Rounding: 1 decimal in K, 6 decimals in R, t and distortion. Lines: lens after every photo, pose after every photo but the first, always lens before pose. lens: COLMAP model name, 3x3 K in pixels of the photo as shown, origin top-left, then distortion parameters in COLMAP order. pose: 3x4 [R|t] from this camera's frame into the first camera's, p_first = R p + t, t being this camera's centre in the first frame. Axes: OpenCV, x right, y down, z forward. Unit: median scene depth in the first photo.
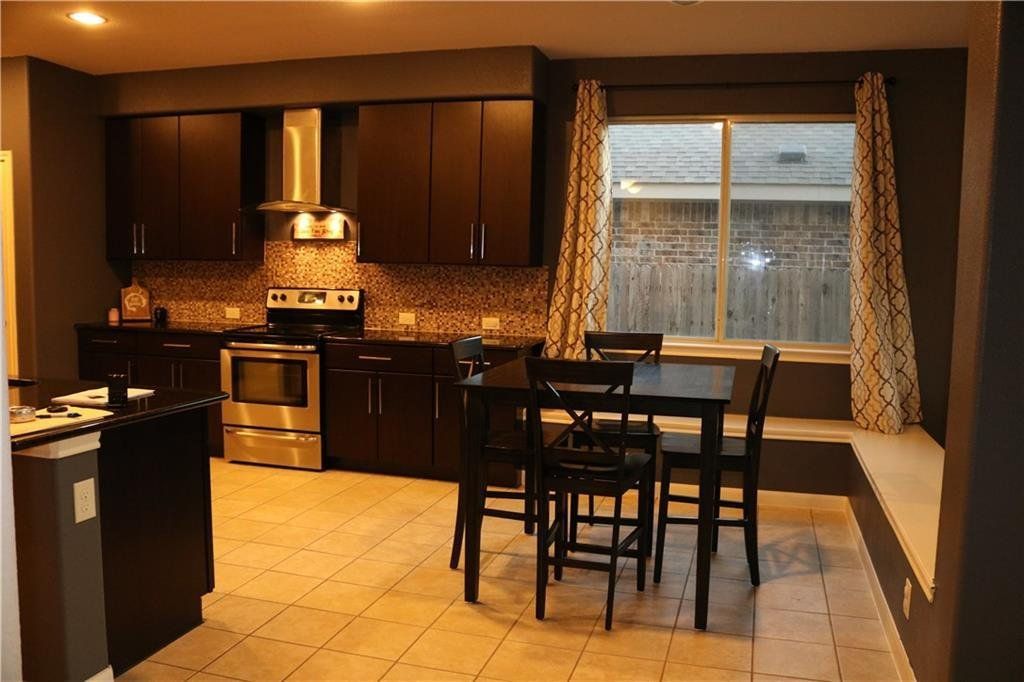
lens RADIAL K [[850.3, 0, 516.6], [0, 850.3, 342.5], [0, 0, 1]] dist [-0.159976, 0.137641]
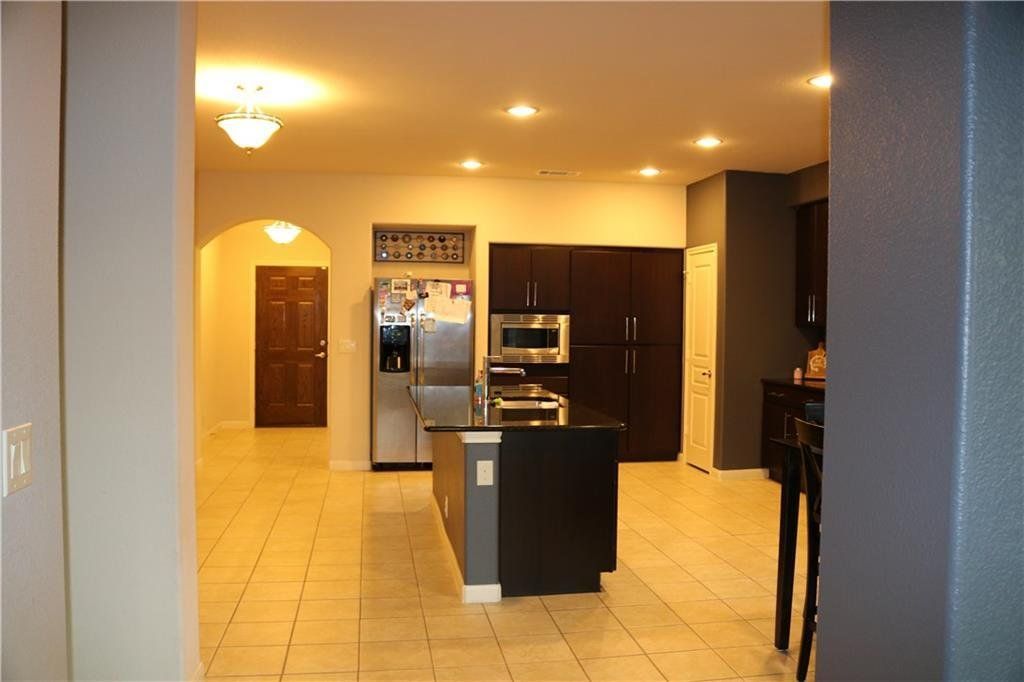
lens RADIAL K [[850.3, 0, 516.6], [0, 850.3, 342.5], [0, 0, 1]] dist [-0.159976, 0.137641]
pose [[0.434049, 0.010258, -0.900831, 0.422556], [-0.086012, 0.995839, -0.030104, -0.007476], [0.896774, 0.090549, 0.433125, 0.130336]]
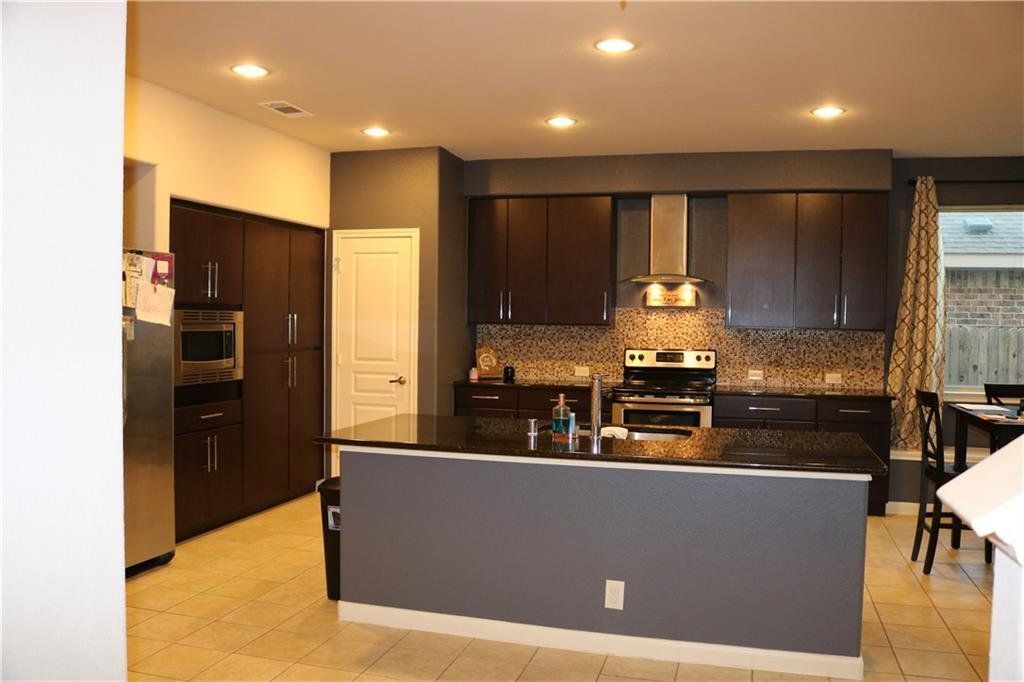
lens RADIAL K [[850.3, 0, 516.6], [0, 850.3, 342.5], [0, 0, 1]] dist [-0.159976, 0.137641]
pose [[0.999937, -0.007240, 0.008581, -0.459098], [0.007777, 0.997900, -0.064298, -0.001051], [-0.008098, 0.064361, 0.997894, -0.148758]]
